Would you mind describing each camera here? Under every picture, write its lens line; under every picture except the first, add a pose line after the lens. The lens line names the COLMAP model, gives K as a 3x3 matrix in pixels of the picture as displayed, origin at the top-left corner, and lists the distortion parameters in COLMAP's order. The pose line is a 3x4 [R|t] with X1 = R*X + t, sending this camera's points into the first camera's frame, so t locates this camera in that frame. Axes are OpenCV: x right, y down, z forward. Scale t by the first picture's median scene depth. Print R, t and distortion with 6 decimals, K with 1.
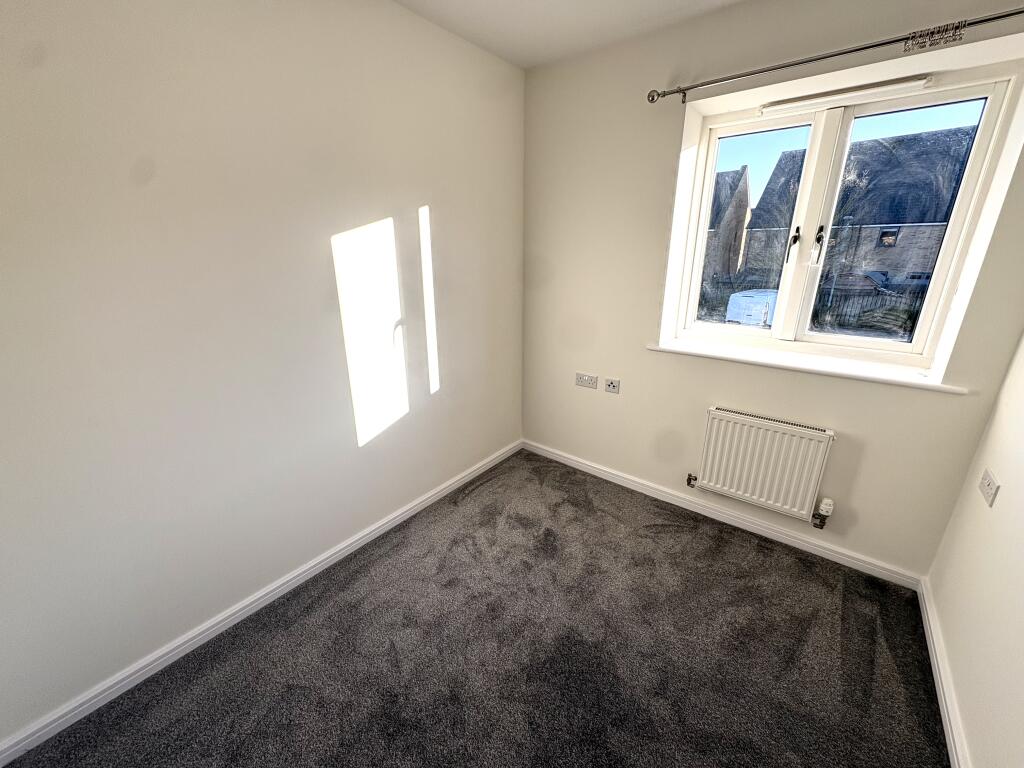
lens RADIAL K [[405.8, 0, 512.0], [0, 405.8, 384.0], [0, 0, 1]] dist [0.001032, 0.000113]
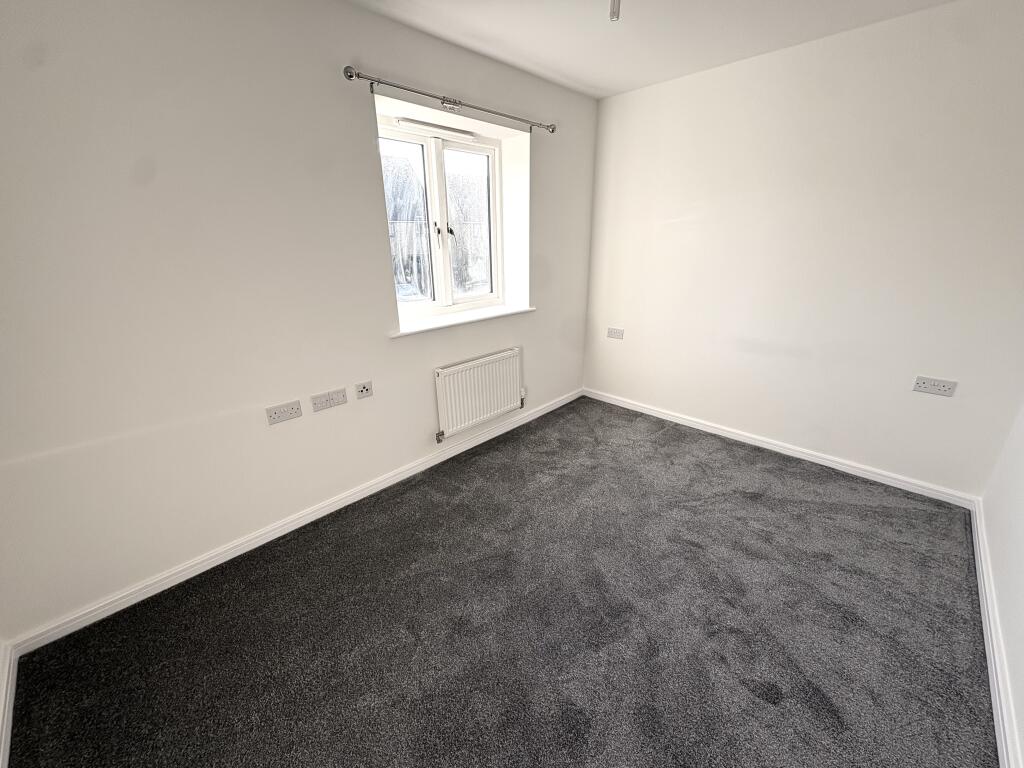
lens RADIAL K [[405.8, 0, 512.0], [0, 405.8, 384.0], [0, 0, 1]] dist [0.001032, 0.000113]
pose [[0.098792, -0.332469, 0.937926, -0.709734], [0.317621, 0.903771, 0.286906, -0.204349], [-0.943057, 0.269561, 0.194884, 0.639646]]
